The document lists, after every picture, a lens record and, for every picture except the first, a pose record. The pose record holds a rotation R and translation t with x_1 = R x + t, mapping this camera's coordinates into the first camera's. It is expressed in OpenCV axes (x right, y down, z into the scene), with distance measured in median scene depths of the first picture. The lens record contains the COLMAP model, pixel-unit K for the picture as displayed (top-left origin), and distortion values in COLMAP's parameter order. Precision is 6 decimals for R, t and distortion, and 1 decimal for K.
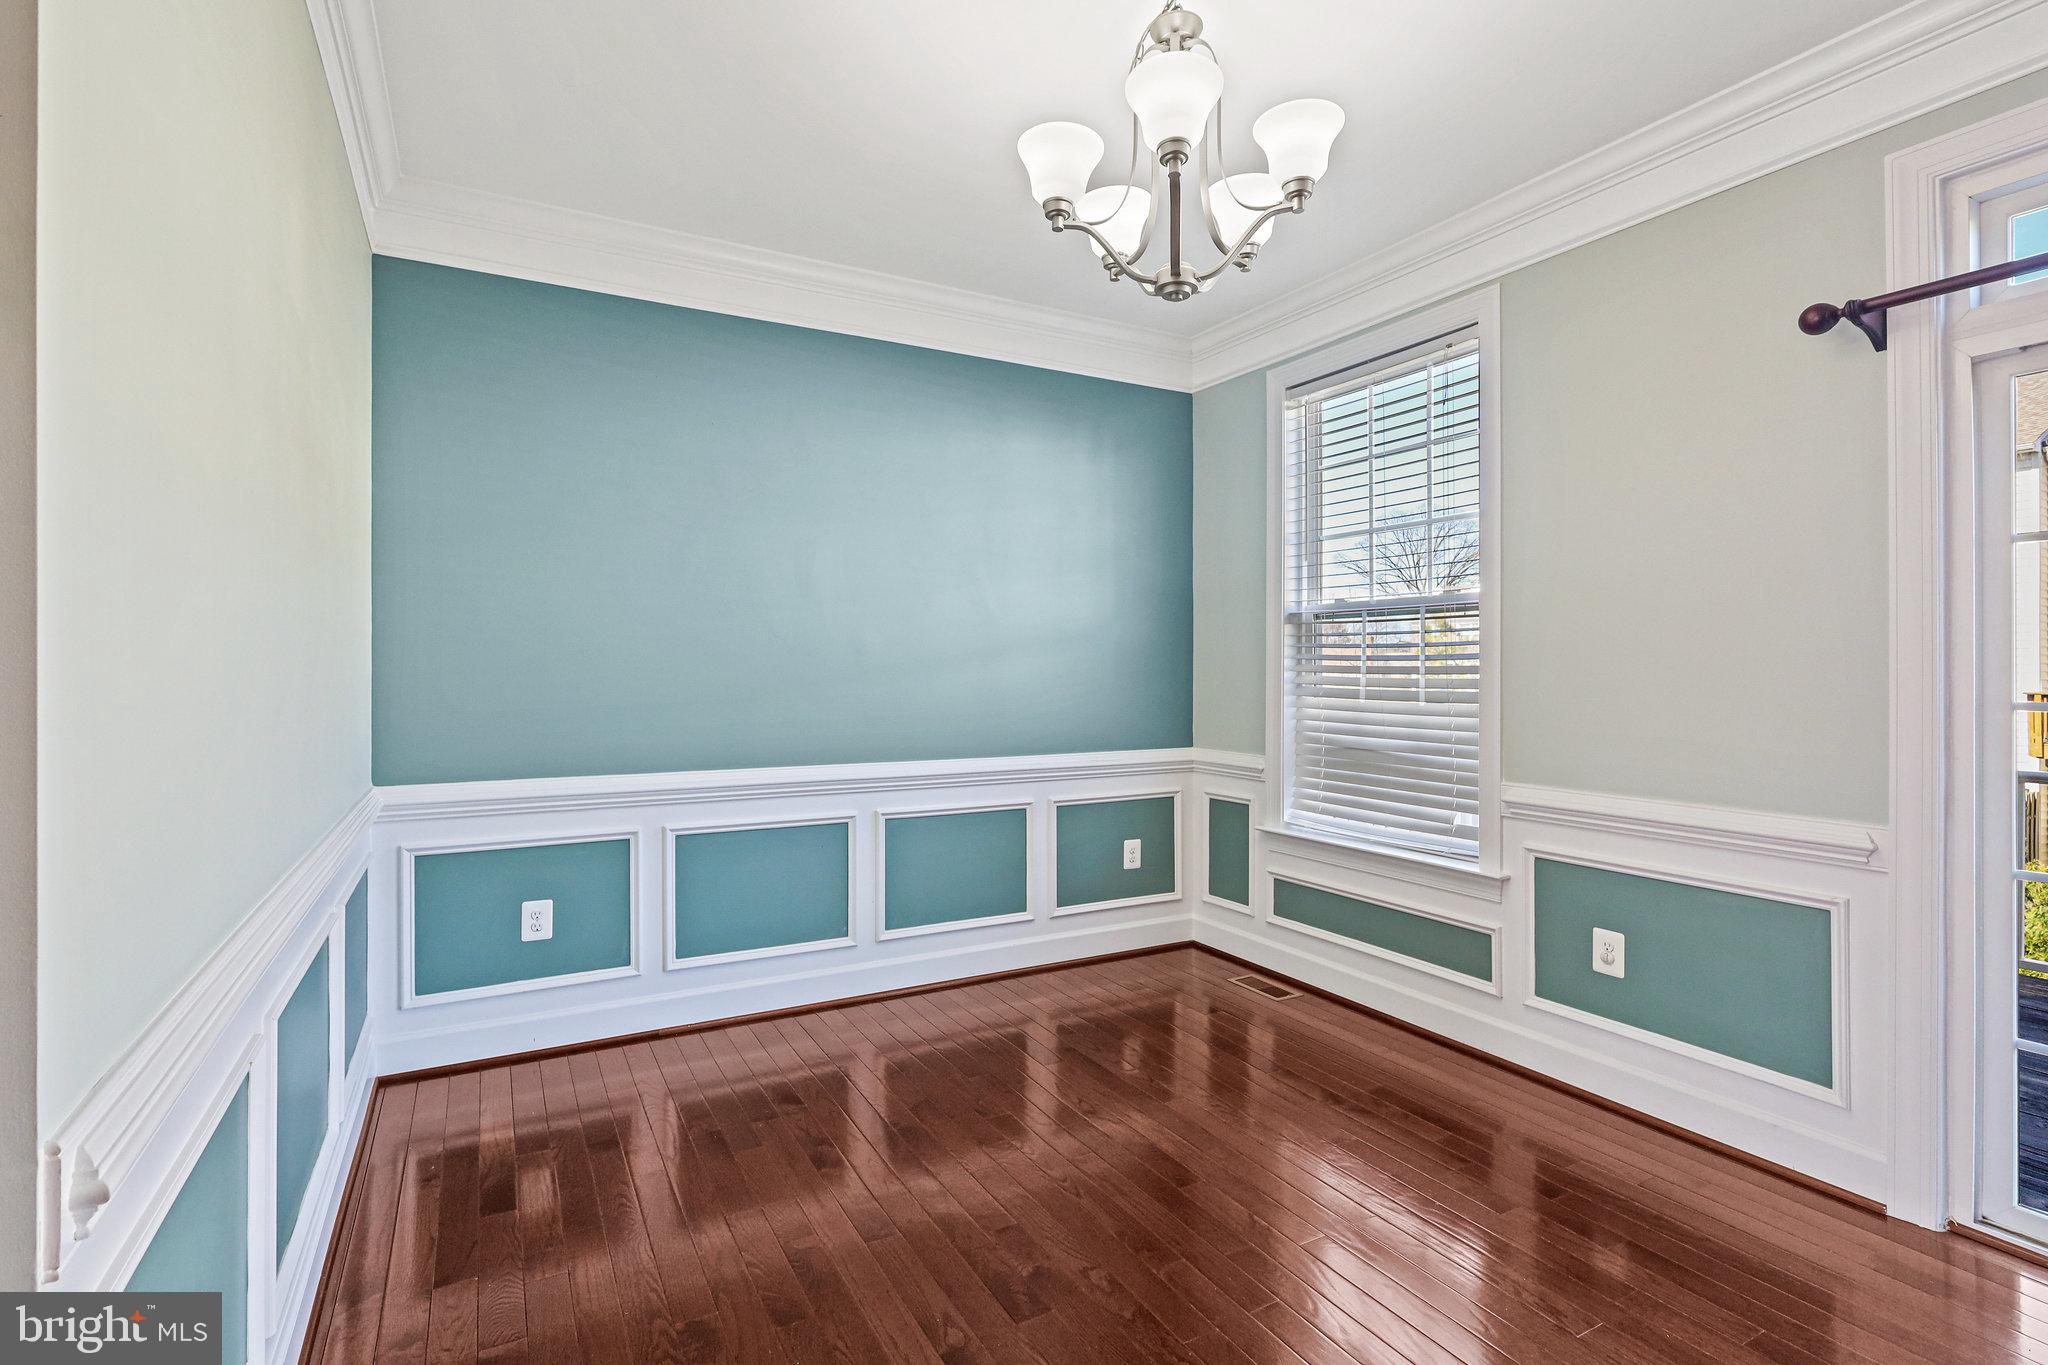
lens RADIAL K [[970.0, 0, 1024.5], [0, 970.0, 663.4], [0, 0, 1]] dist [-0.000508, 0.000282]
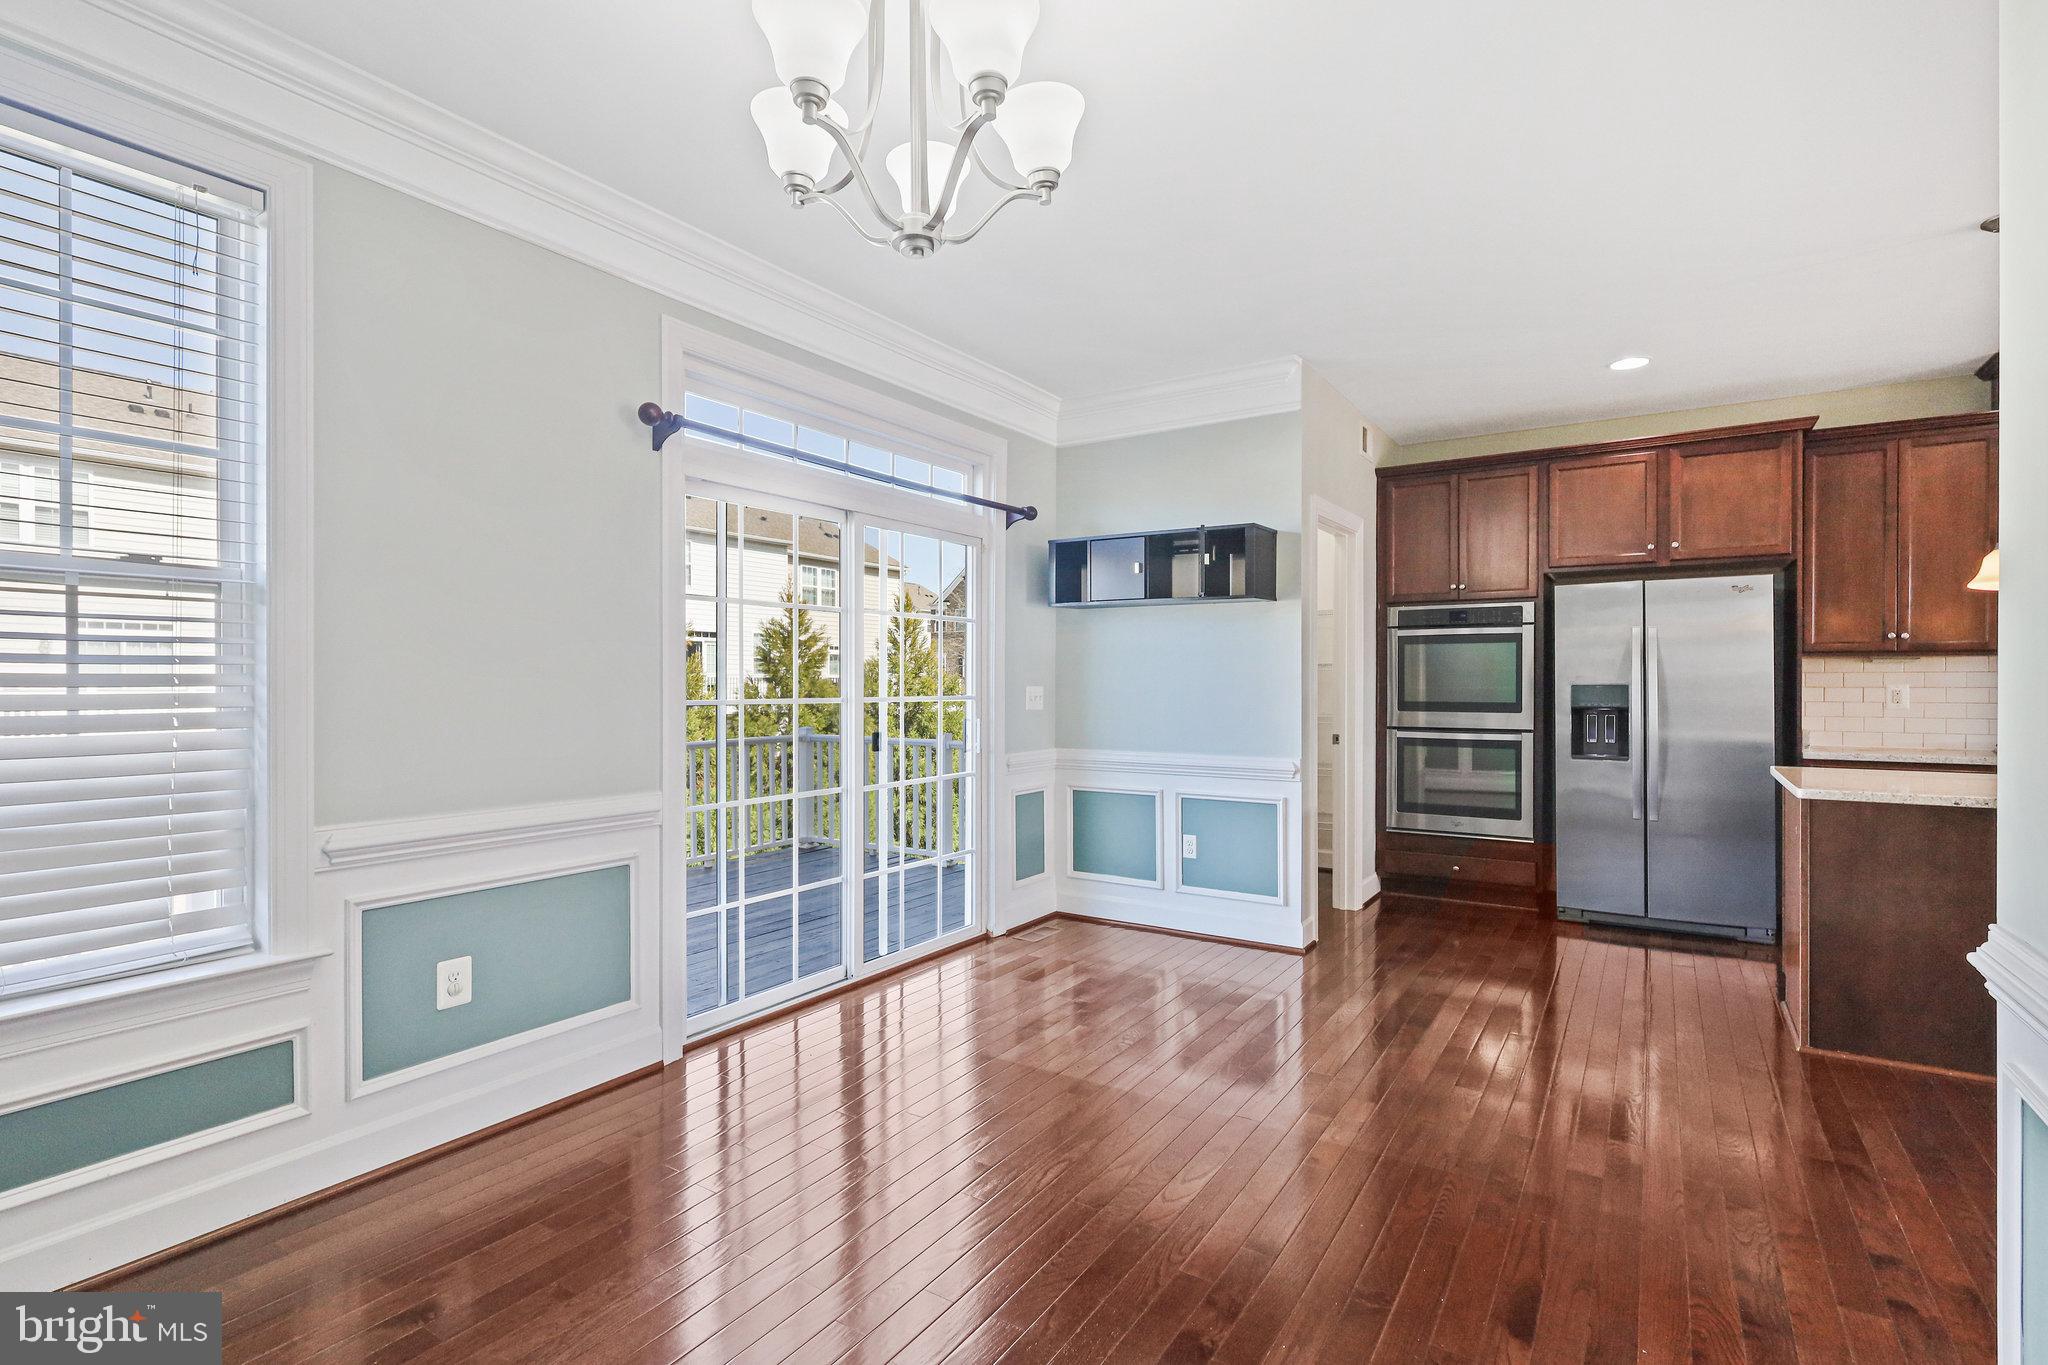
lens RADIAL K [[938.3, 0, 1050.1], [0, 938.3, 680.2], [0, 0, 1]] dist [-0.000045, -0.000188]
pose [[-0.464802, -0.000654, 0.885415, -0.338183], [-0.005045, 0.999985, -0.001910, 0.004589], [-0.885400, -0.005354, -0.464798, 0.666266]]
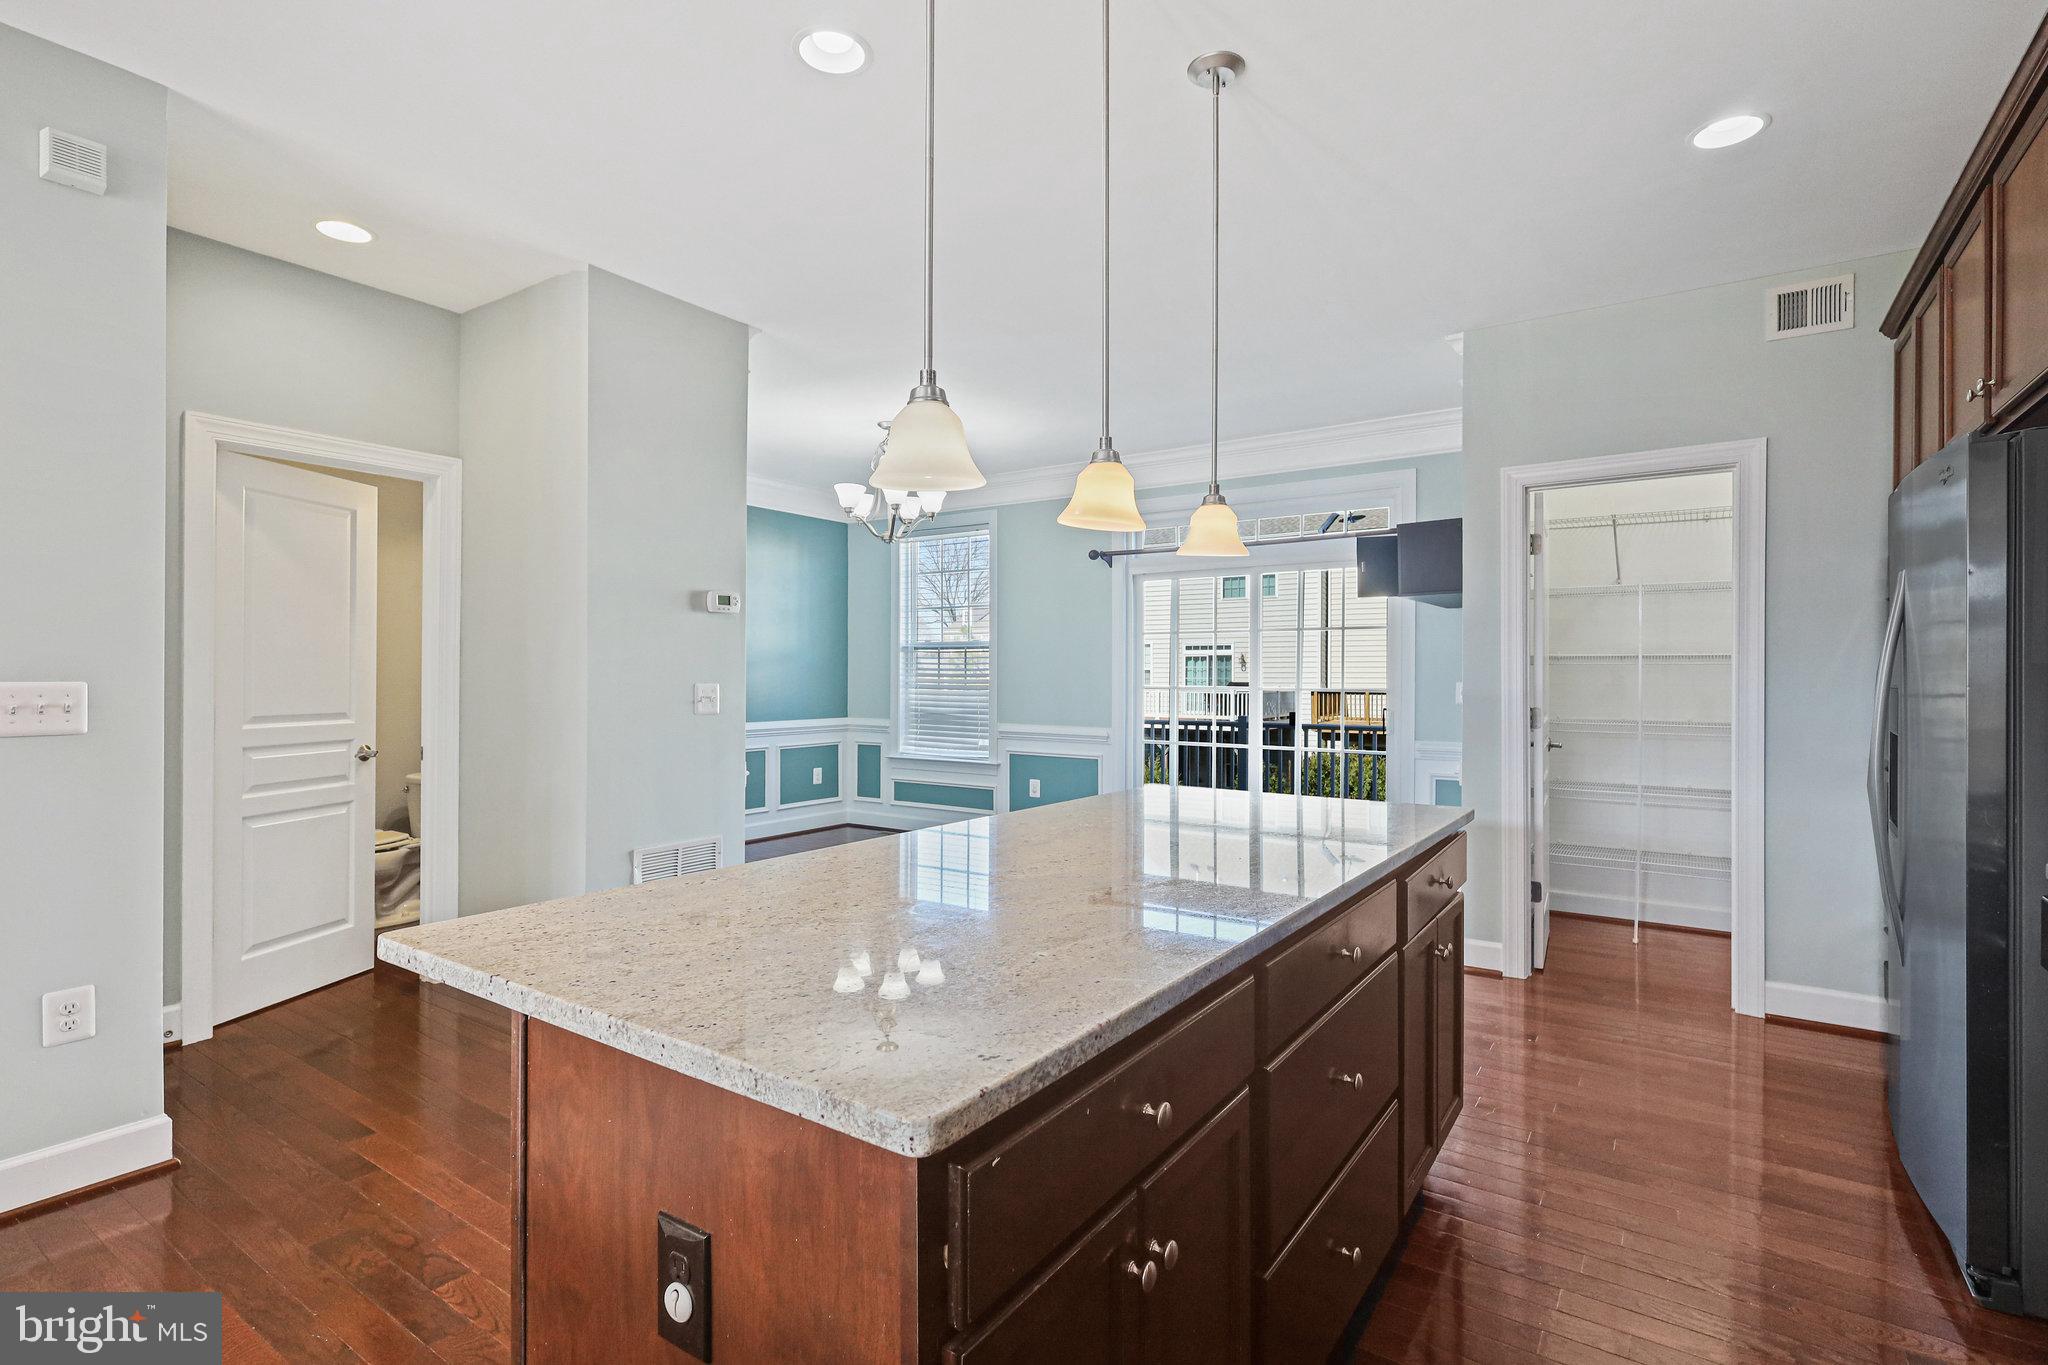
lens RADIAL K [[953.4, 0, 1017.9], [0, 953.4, 675.6], [0, 0, 1]] dist [0.000370, 0.000178]
pose [[0.897816, -0.000340, 0.440371, -0.377913], [-0.003640, 0.999960, 0.008193, -0.009348], [-0.440356, -0.008959, 0.897779, -0.861639]]
